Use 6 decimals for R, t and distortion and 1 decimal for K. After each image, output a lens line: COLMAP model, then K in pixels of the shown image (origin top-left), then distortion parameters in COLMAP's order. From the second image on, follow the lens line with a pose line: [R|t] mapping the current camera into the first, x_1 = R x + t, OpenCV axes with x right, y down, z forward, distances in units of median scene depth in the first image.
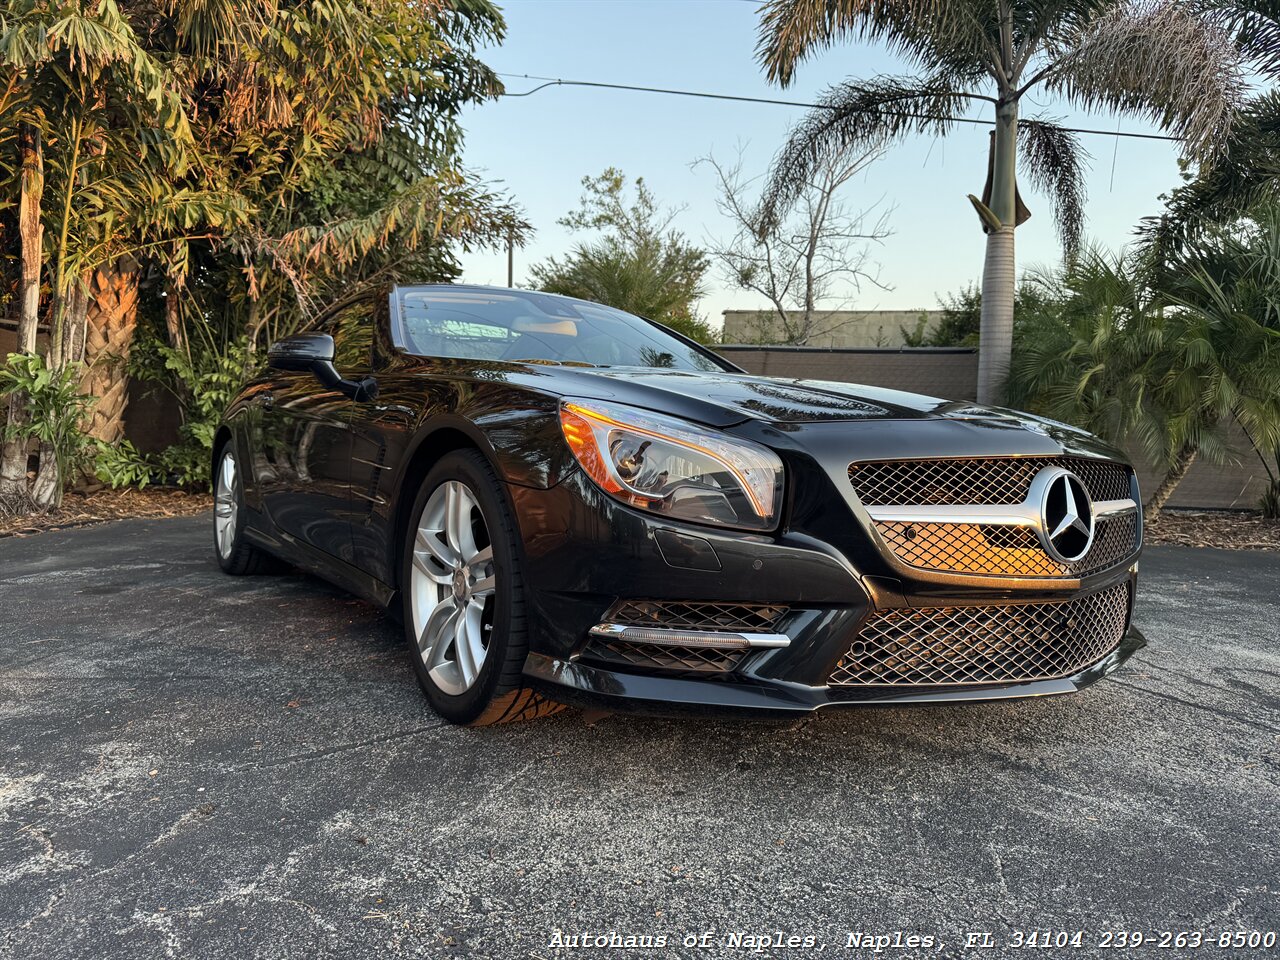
lens RADIAL K [[908.2, 0, 638.9], [0, 908.2, 484.8], [0, 0, 1]] dist [0.021316, -0.034029]
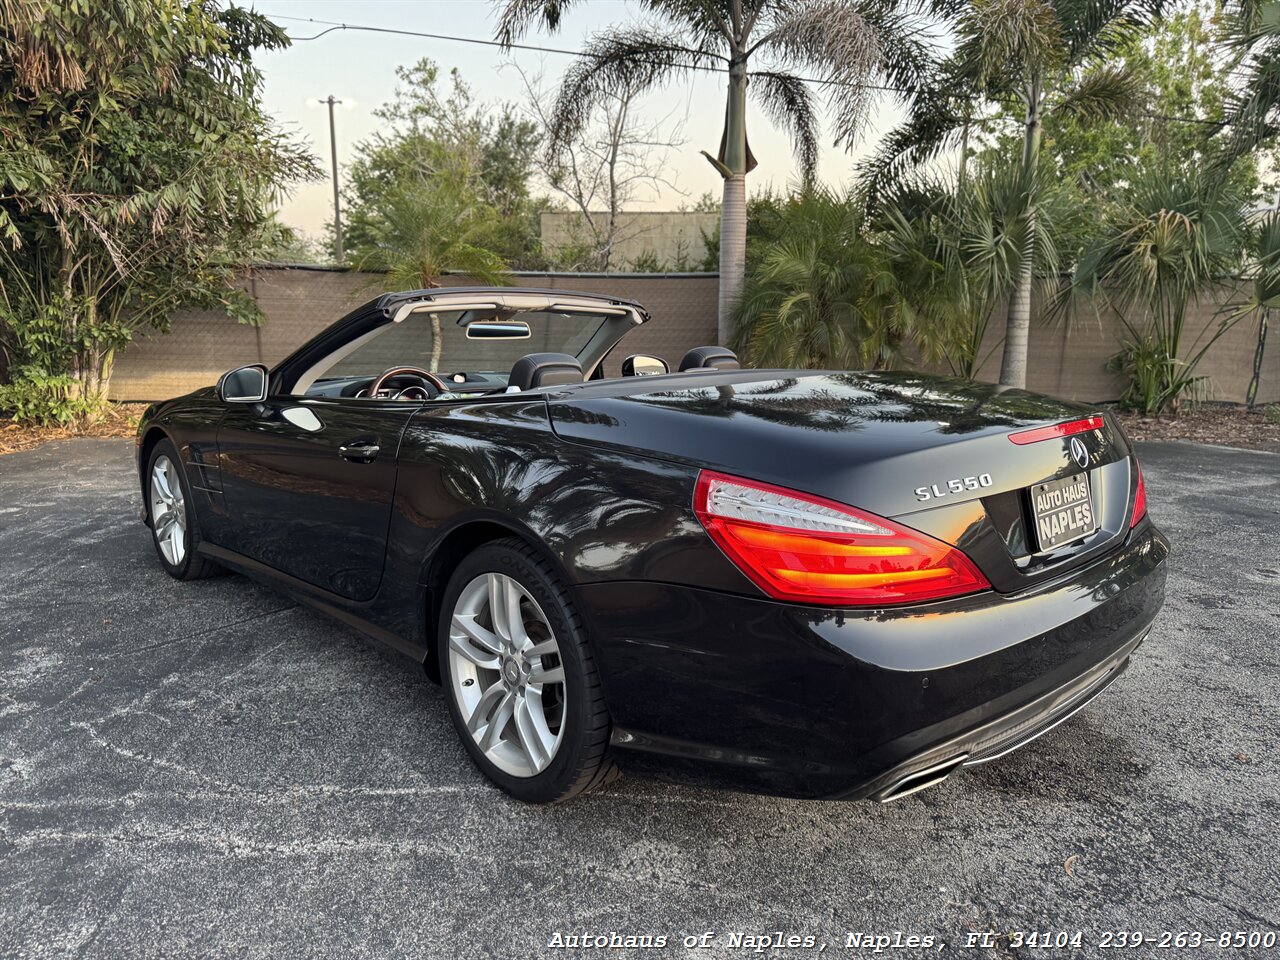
lens RADIAL K [[908.2, 0, 633.2], [0, 908.2, 482.3], [0, 0, 1]] dist [0.021316, -0.034029]
pose [[0.988794, -0.052710, 0.139673, 0.083940], [0.032475, 0.989136, 0.143373, -0.061487], [-0.145713, -0.137230, 0.979763, -0.209819]]
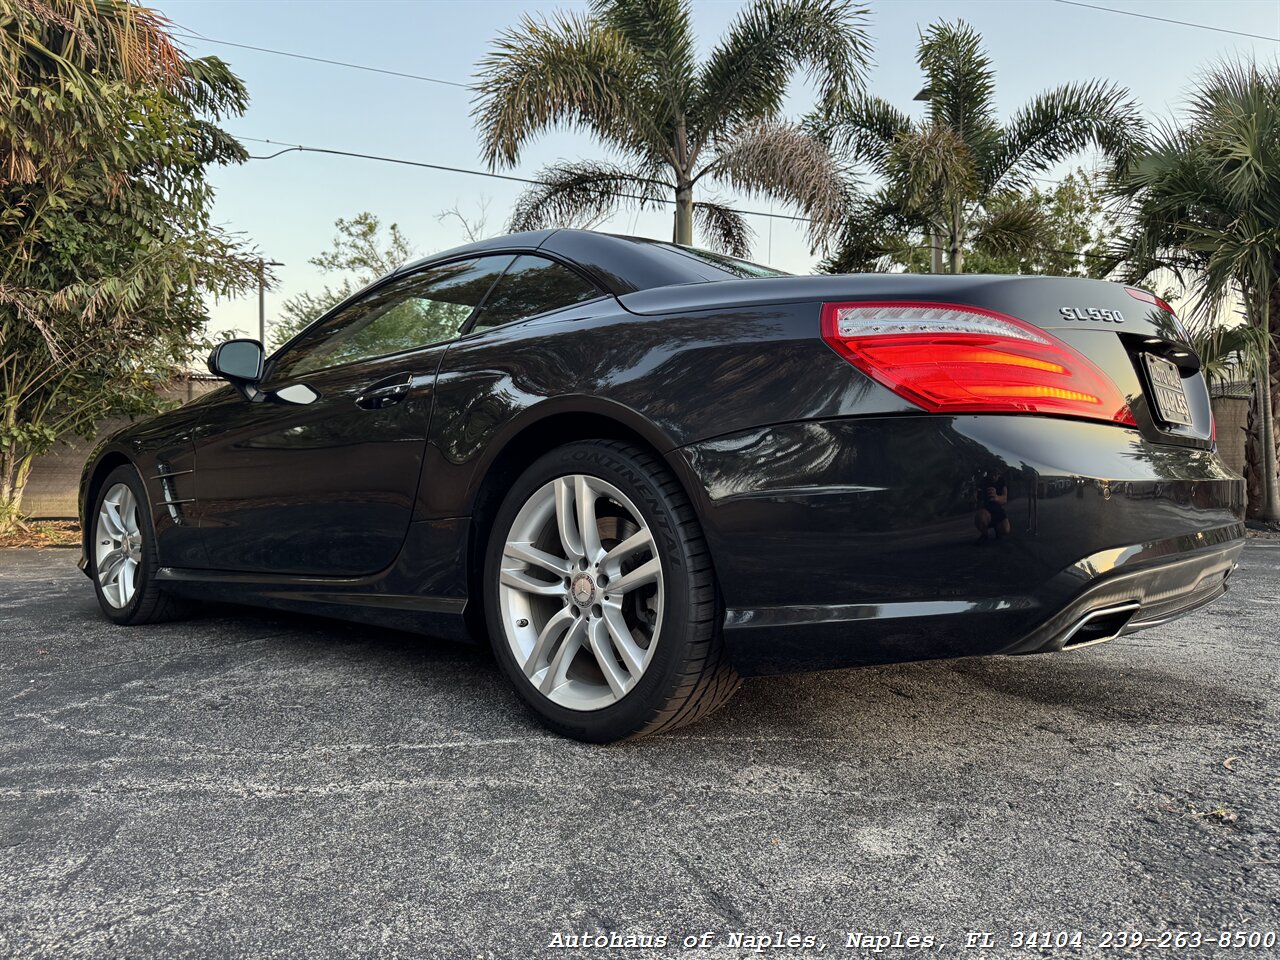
lens RADIAL K [[908.2, 0, 644.4], [0, 908.2, 476.3], [0, 0, 1]] dist [0.021316, -0.034029]
pose [[0.968612, -0.031985, 0.246512, 0.035175], [0.043781, 0.998136, -0.042519, 0.023721], [-0.244692, 0.051977, 0.968207, -0.176077]]
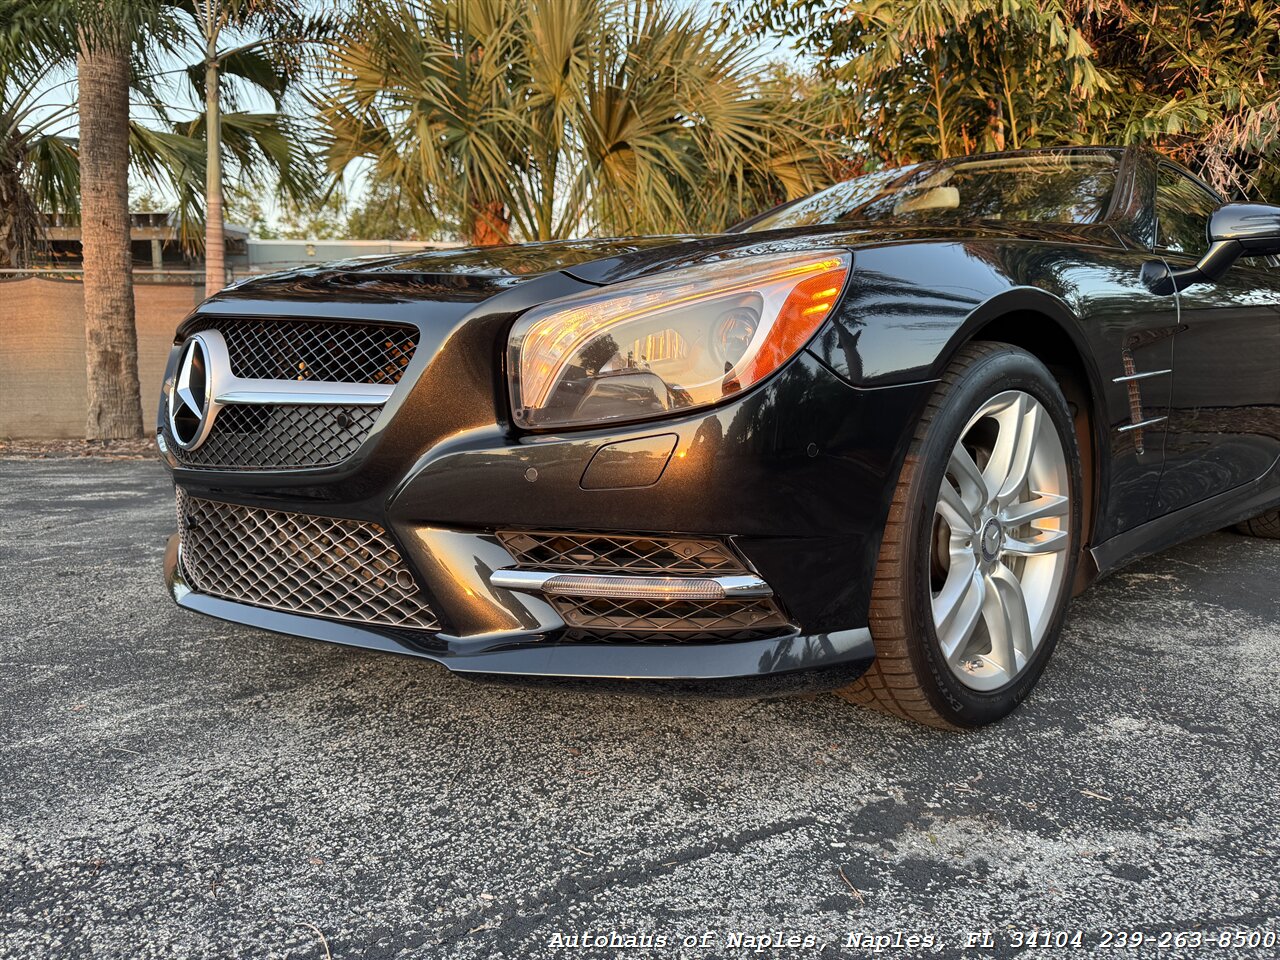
lens RADIAL K [[908.2, 0, 647.1], [0, 908.2, 489.2], [0, 0, 1]] dist [0.021316, -0.034029]
pose [[0.162952, 0.102124, -0.981335, 0.336271], [-0.052635, 0.994112, 0.094713, 0.006259], [0.985229, 0.036219, 0.167367, 0.319250]]
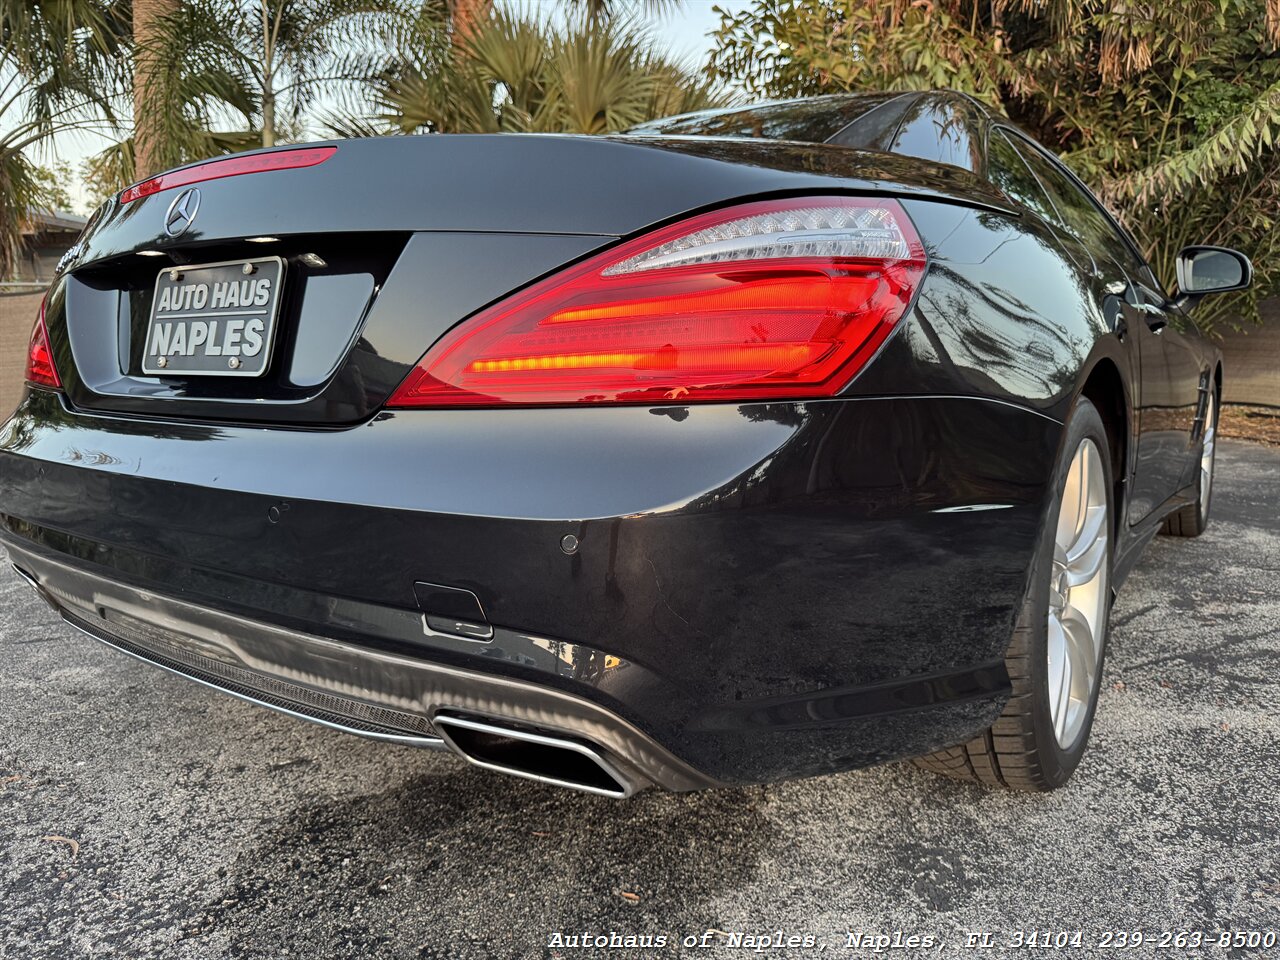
lens RADIAL K [[908.2, 0, 639.3], [0, 908.2, 488.7], [0, 0, 1]] dist [0.021316, -0.034029]
pose [[0.338267, 0.105185, -0.935153, 0.443105], [-0.028199, 0.994420, 0.101652, 0.004709], [0.940628, -0.008015, 0.339345, 0.070602]]
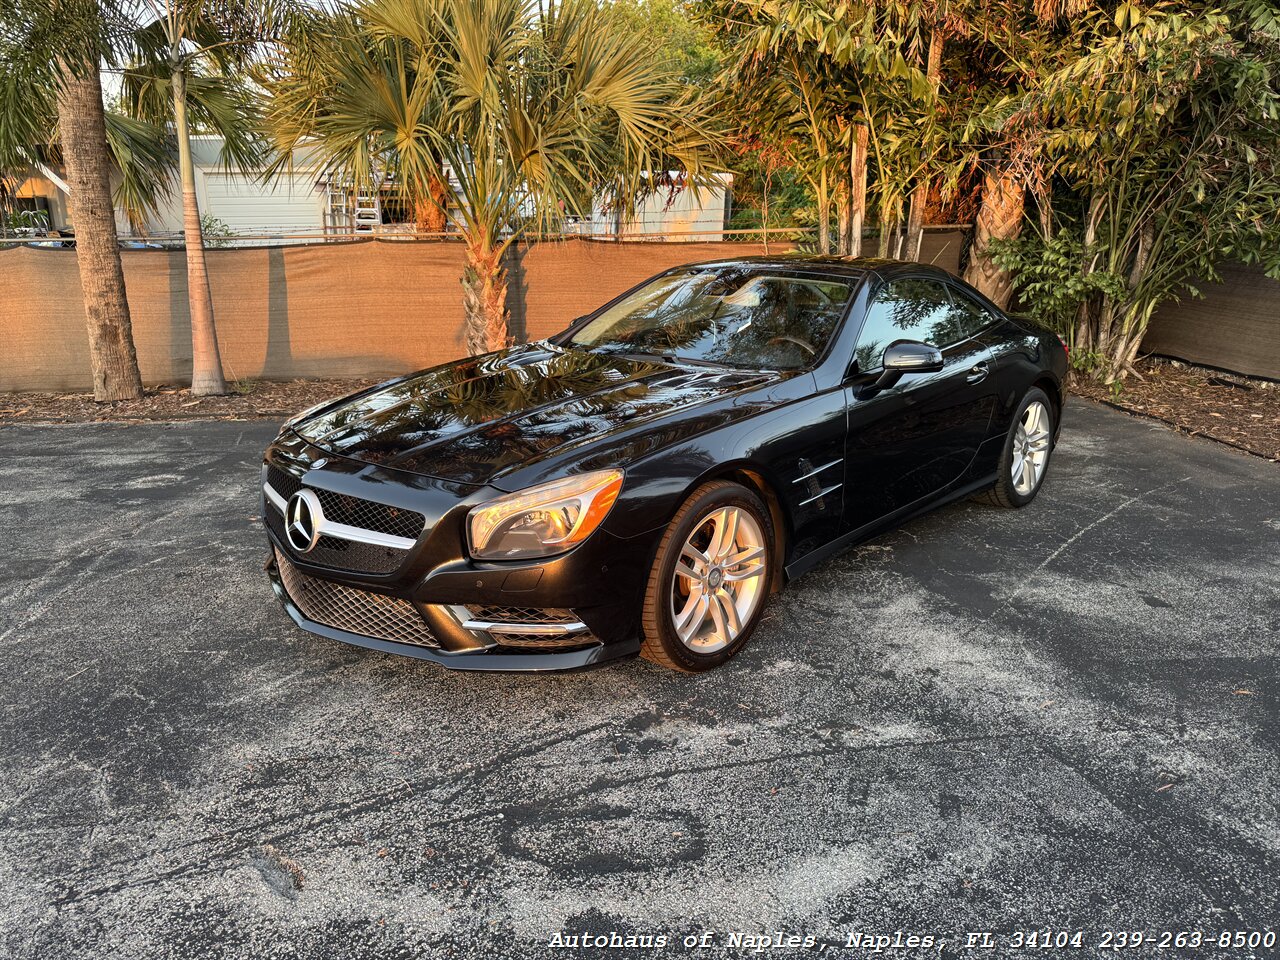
lens RADIAL K [[897.3, 0, 639.9], [0, 897.3, 480.9], [0, 0, 1]] dist [0.070233, -0.073239]
pose [[0.211269, 0.230887, -0.949767, 0.518041], [-0.036798, 0.972890, 0.228323, -0.103022], [0.976735, -0.013288, 0.214037, 0.312124]]
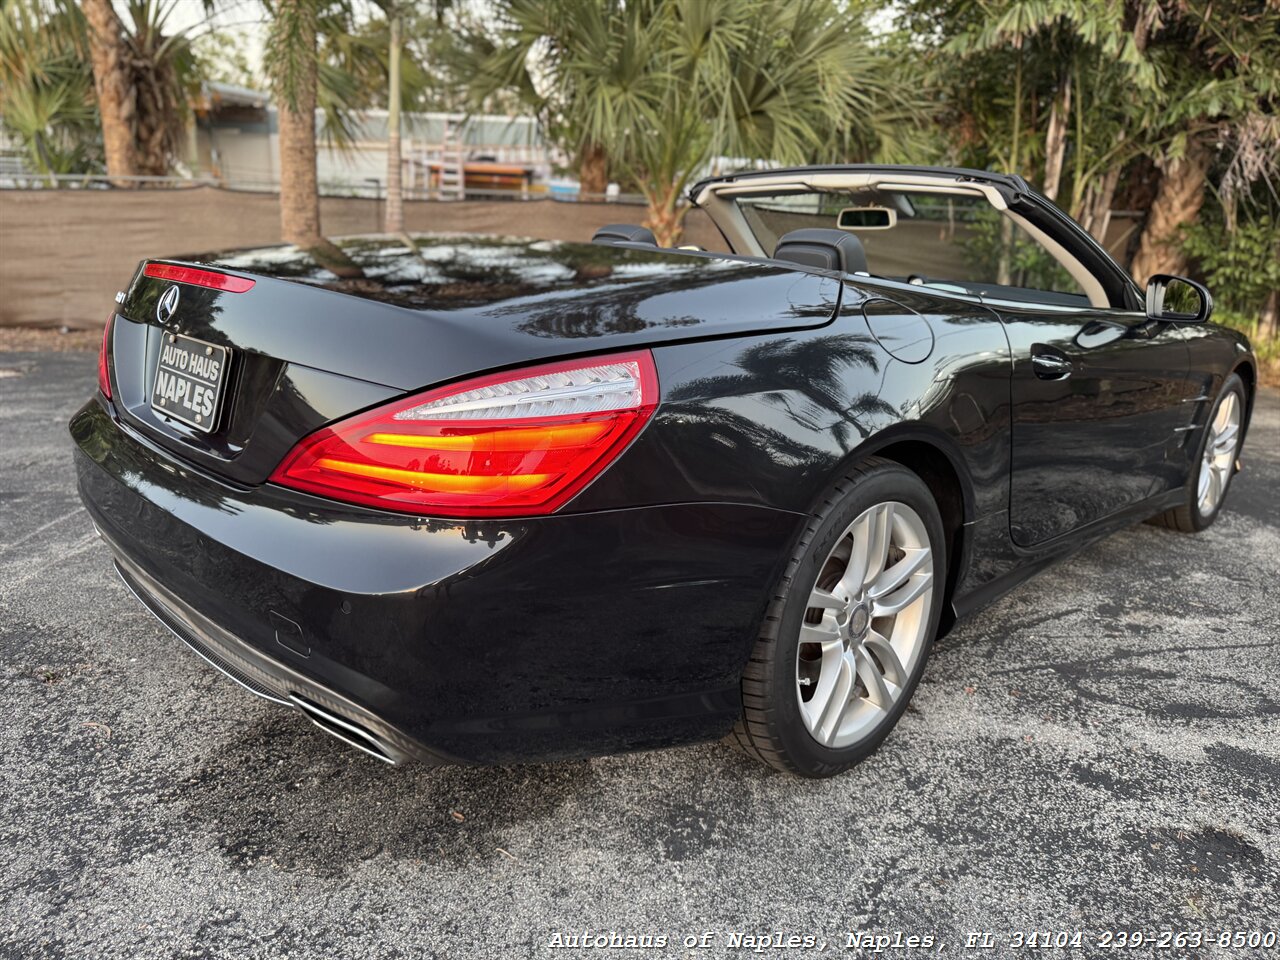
lens RADIAL K [[908.2, 0, 637.8], [0, 908.2, 483.5], [0, 0, 1]] dist [0.021316, -0.034029]
pose [[0.180226, 0.238733, -0.954215, 0.503639], [-0.083766, 0.970301, 0.226936, -0.042565], [0.980052, 0.039031, 0.194871, 0.120481]]
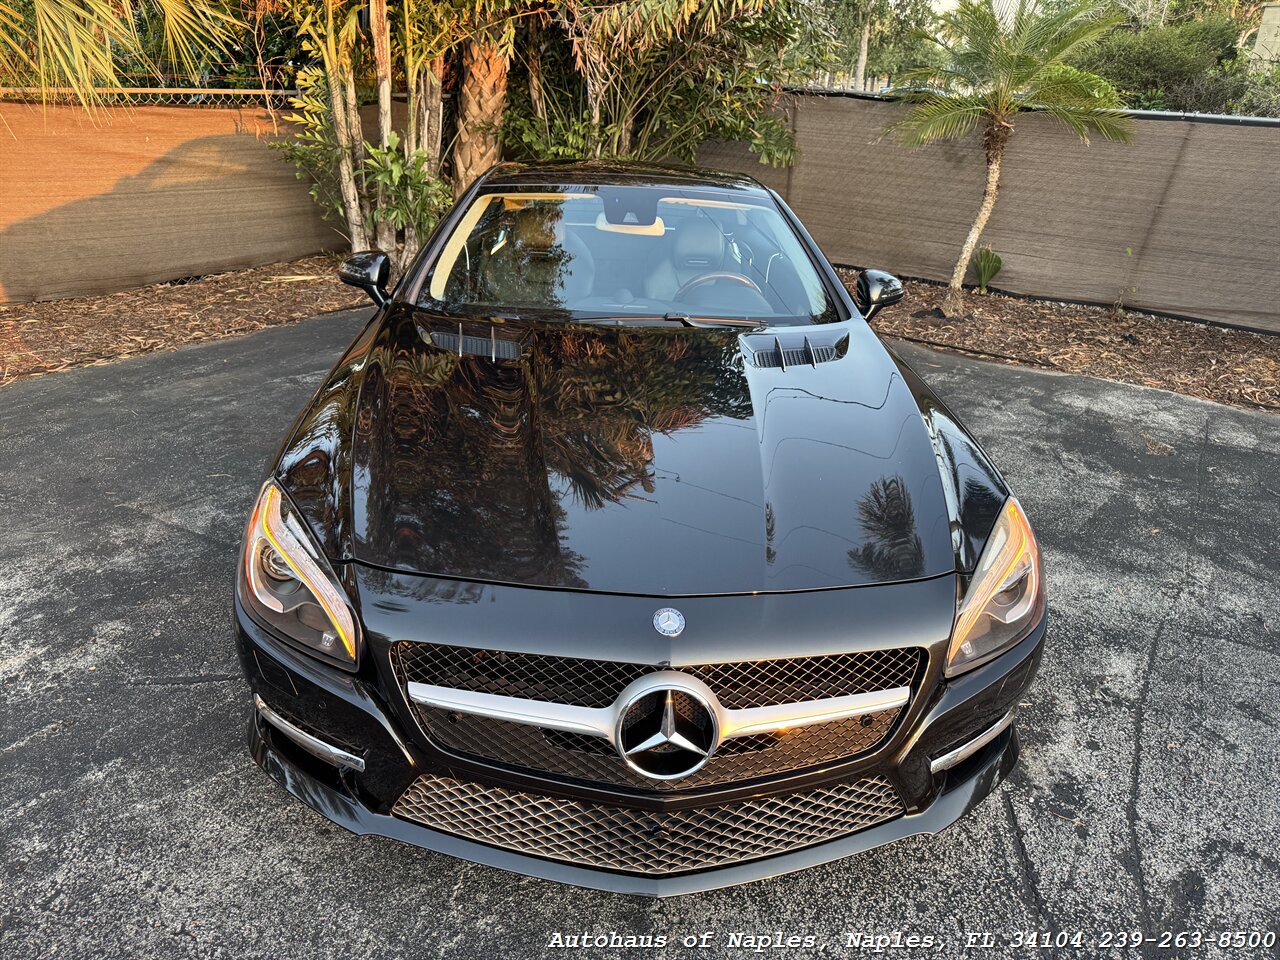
lens RADIAL K [[908.2, 0, 639.7], [0, 908.2, 471.9], [0, 0, 1]] dist [0.021316, -0.034029]
pose [[0.854027, 0.209804, -0.476046, 0.204590], [-0.046080, 0.941982, 0.332485, -0.122819], [0.518183, -0.262015, 0.814146, 0.086595]]
